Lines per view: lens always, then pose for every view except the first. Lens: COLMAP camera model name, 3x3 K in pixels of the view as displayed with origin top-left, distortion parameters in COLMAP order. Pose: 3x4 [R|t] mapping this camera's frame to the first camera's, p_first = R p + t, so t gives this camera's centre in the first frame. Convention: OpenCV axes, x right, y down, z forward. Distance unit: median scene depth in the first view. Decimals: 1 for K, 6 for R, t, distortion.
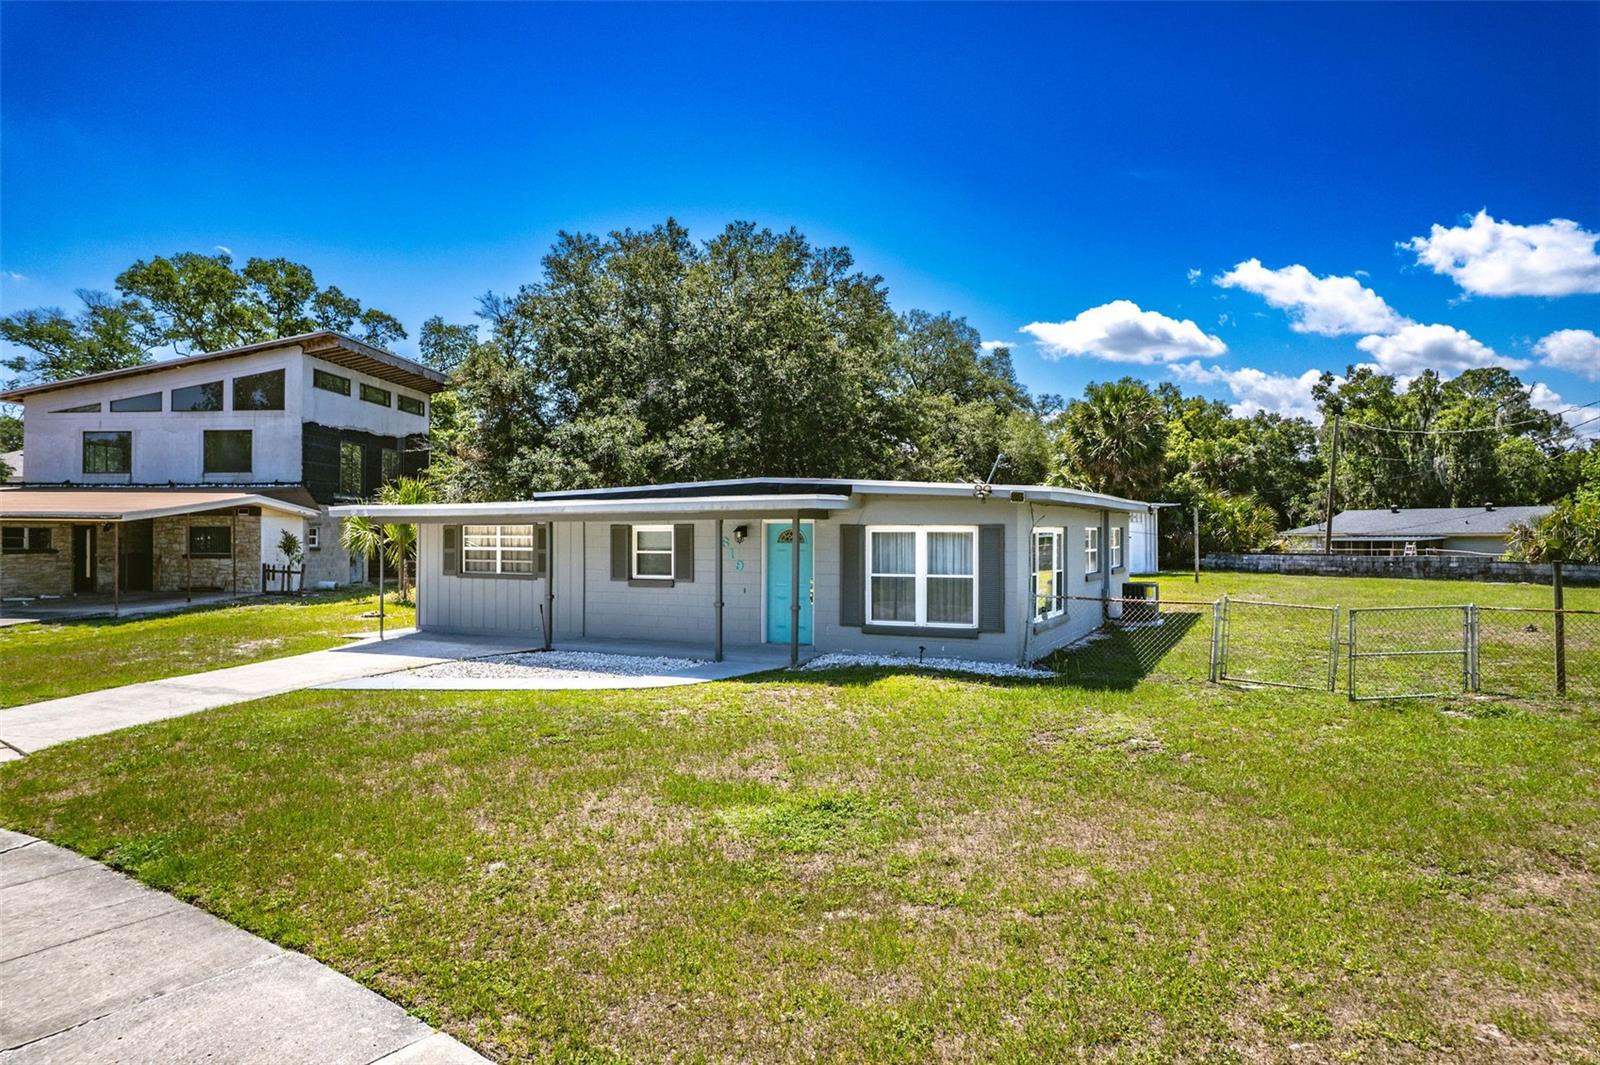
lens RADIAL K [[1032.4, 0, 793.2], [0, 1032.4, 528.7], [0, 0, 1]] dist [-0.068160, 0.063935]
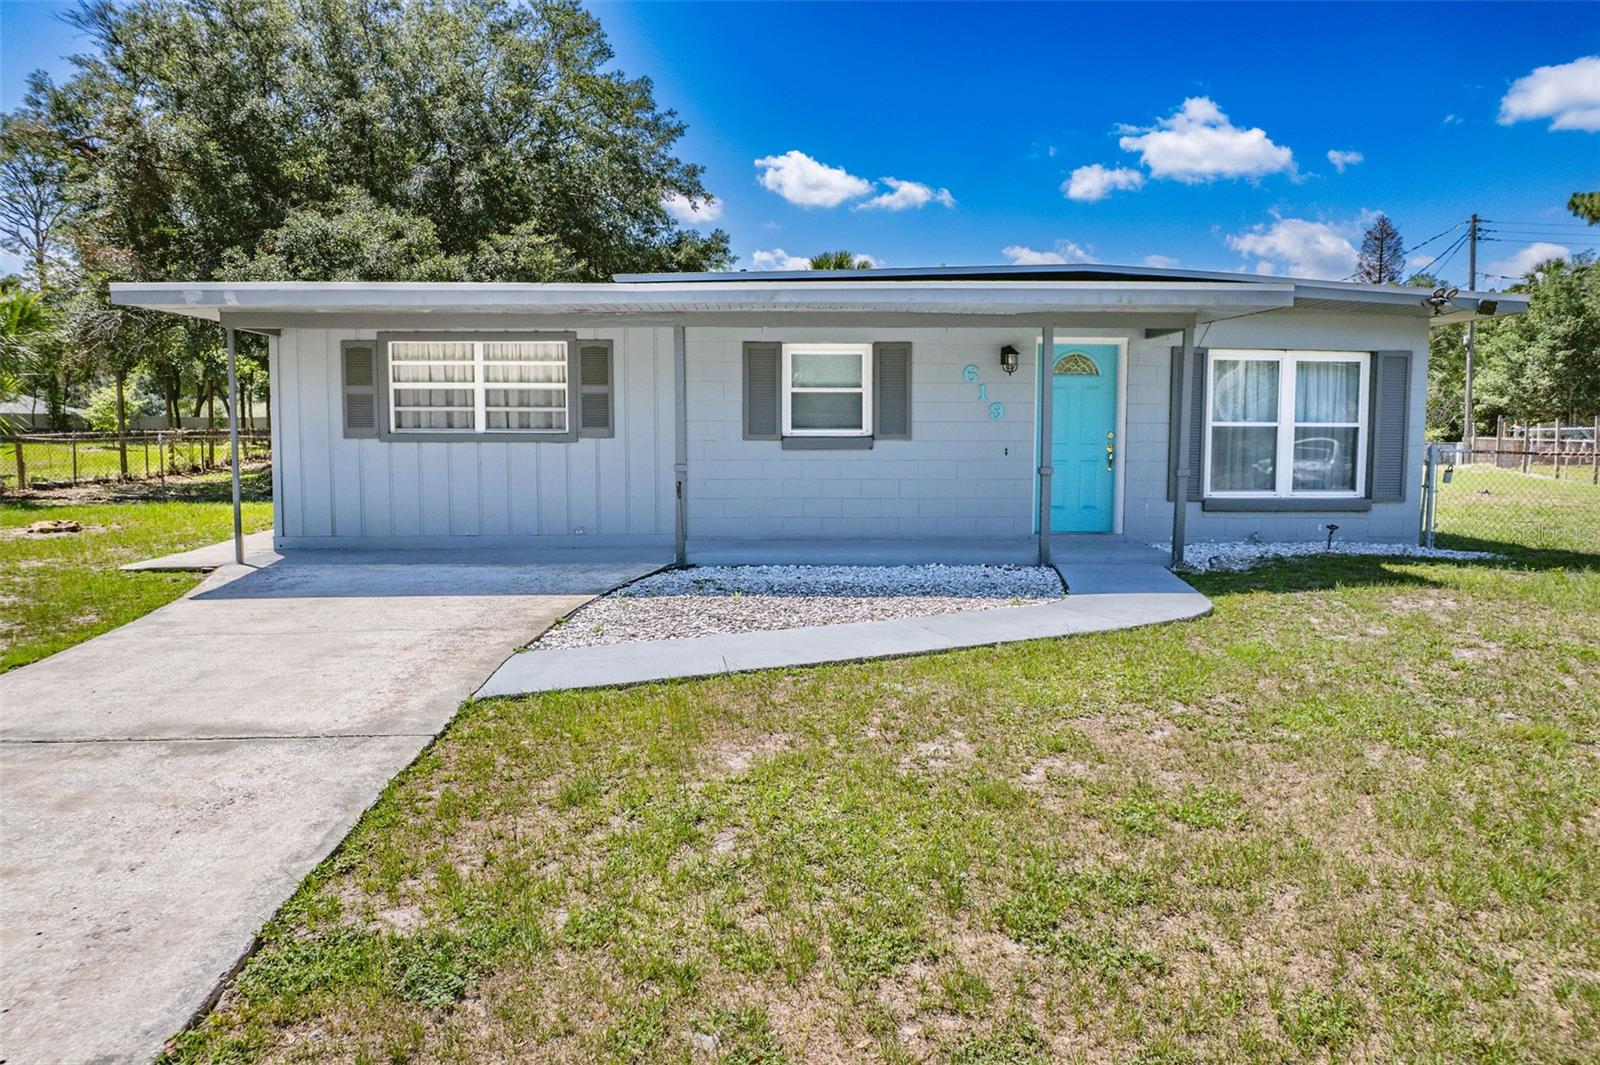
lens RADIAL K [[1032.4, 0, 793.2], [0, 1032.4, 528.7], [0, 0, 1]] dist [-0.068160, 0.063935]
pose [[0.873885, -0.041470, 0.484360, -0.406007], [-0.004805, 0.995569, 0.093907, 0.042666], [-0.486108, -0.084391, 0.869814, 0.450422]]
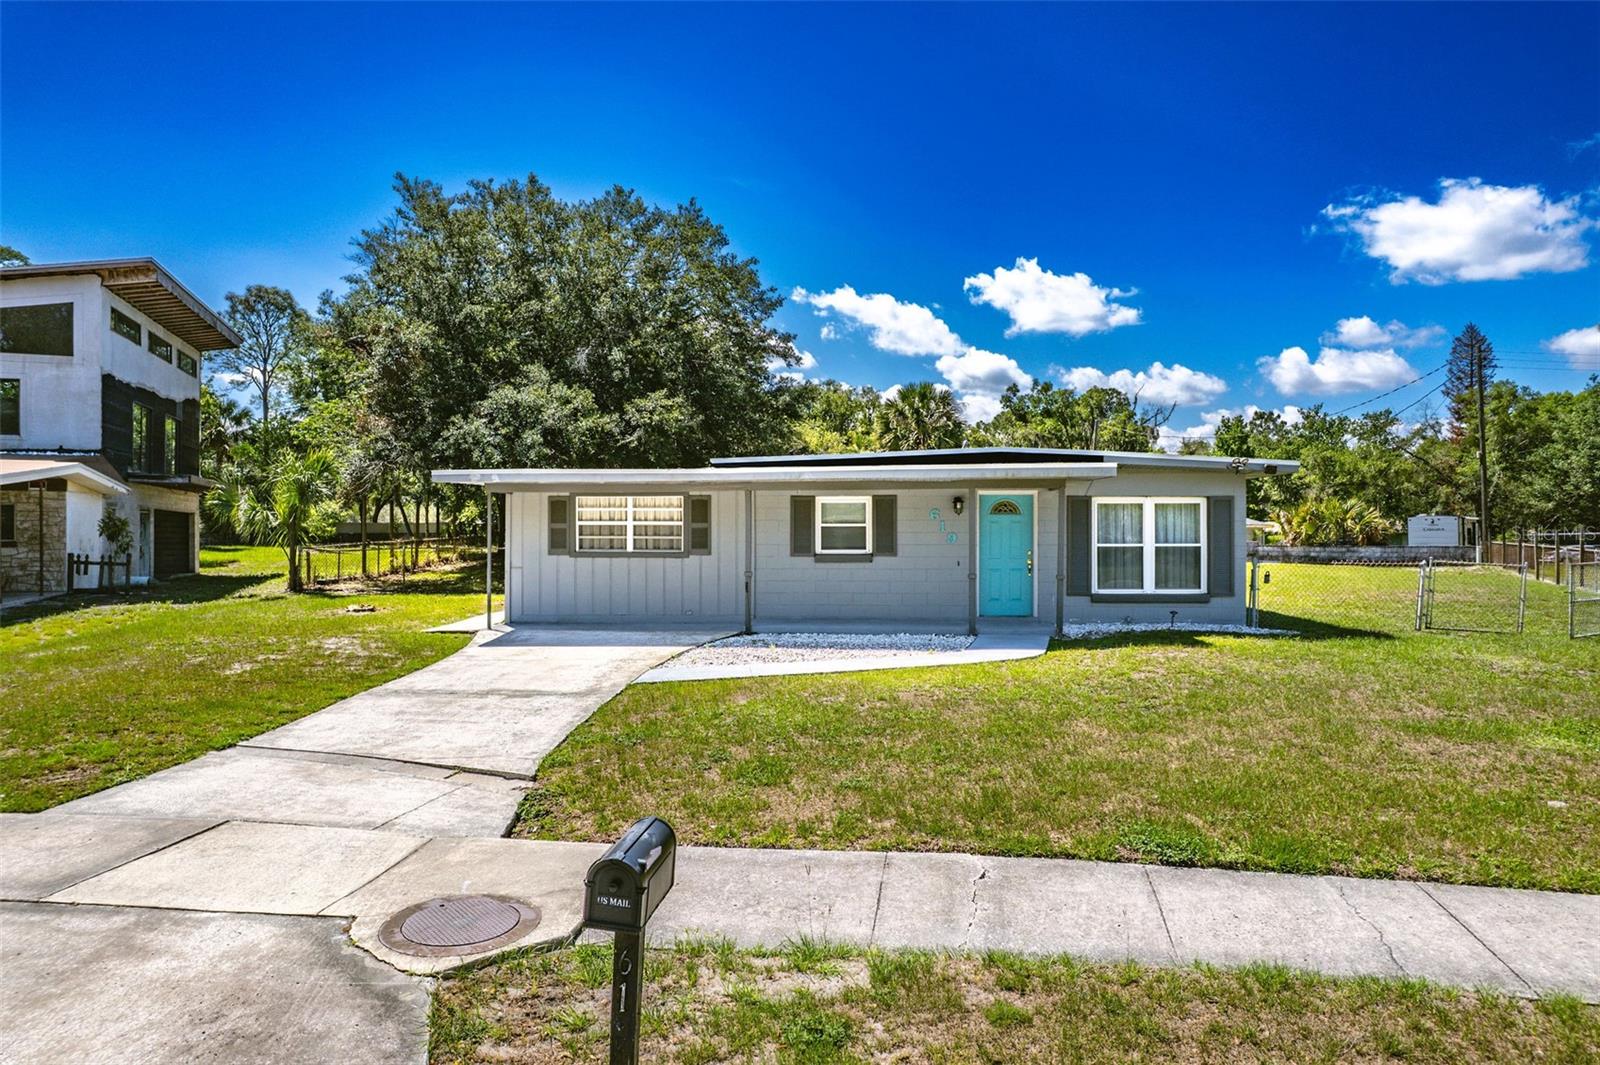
lens RADIAL K [[1027.0, 0, 792.2], [0, 1027.0, 535.9], [0, 0, 1]] dist [-0.037076, 0.002121]
pose [[0.925923, -0.000191, 0.377711, -0.488892], [-0.002130, 0.999981, 0.005727, 0.025129], [-0.377705, -0.006108, 0.925906, 0.140298]]
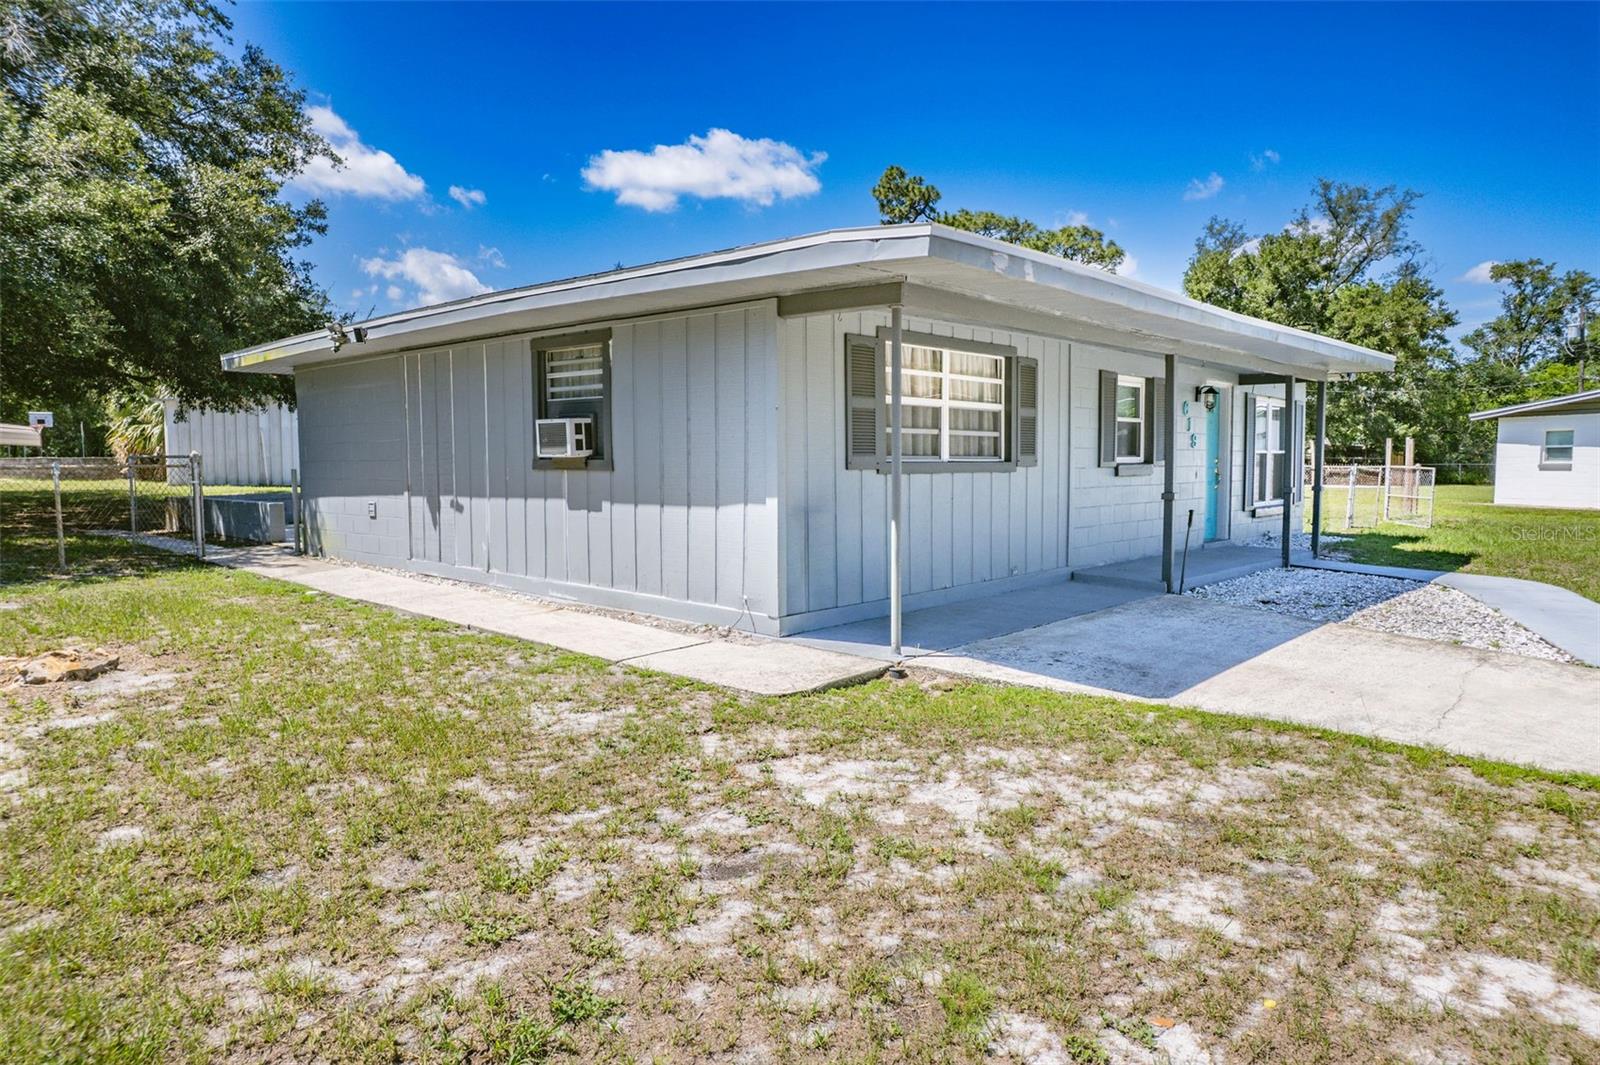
lens RADIAL K [[1034.6, 0, 800.0], [0, 1034.6, 532.5], [0, 0, 1]] dist [-0.072266, 0.069698]
pose [[0.254613, -0.071845, 0.964371, -0.727198], [-0.004464, 0.997138, 0.075465, 0.041269], [-0.967033, -0.023519, 0.253564, 0.947770]]
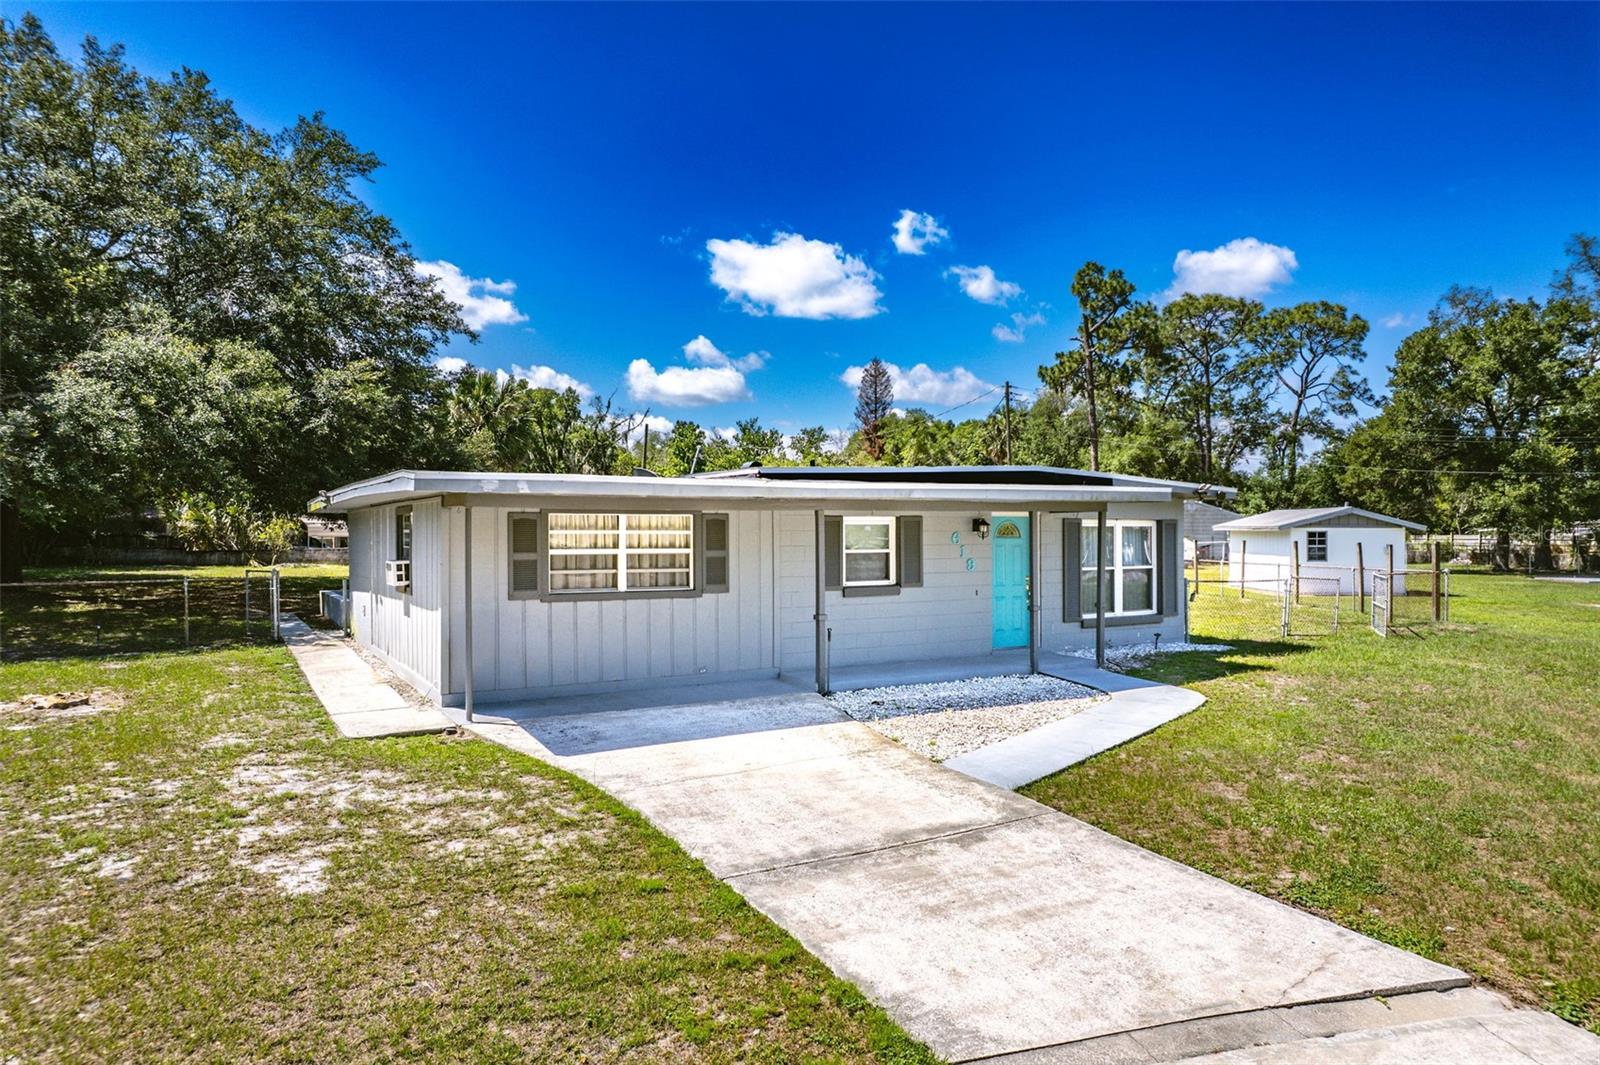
lens RADIAL K [[1032.4, 0, 793.2], [0, 1032.4, 528.7], [0, 0, 1]] dist [-0.068160, 0.063935]
pose [[0.539439, 0.002382, 0.842021, -0.757164], [-0.002047, 0.999997, -0.001517, 0.006535], [-0.842022, -0.000905, 0.539442, 0.576204]]
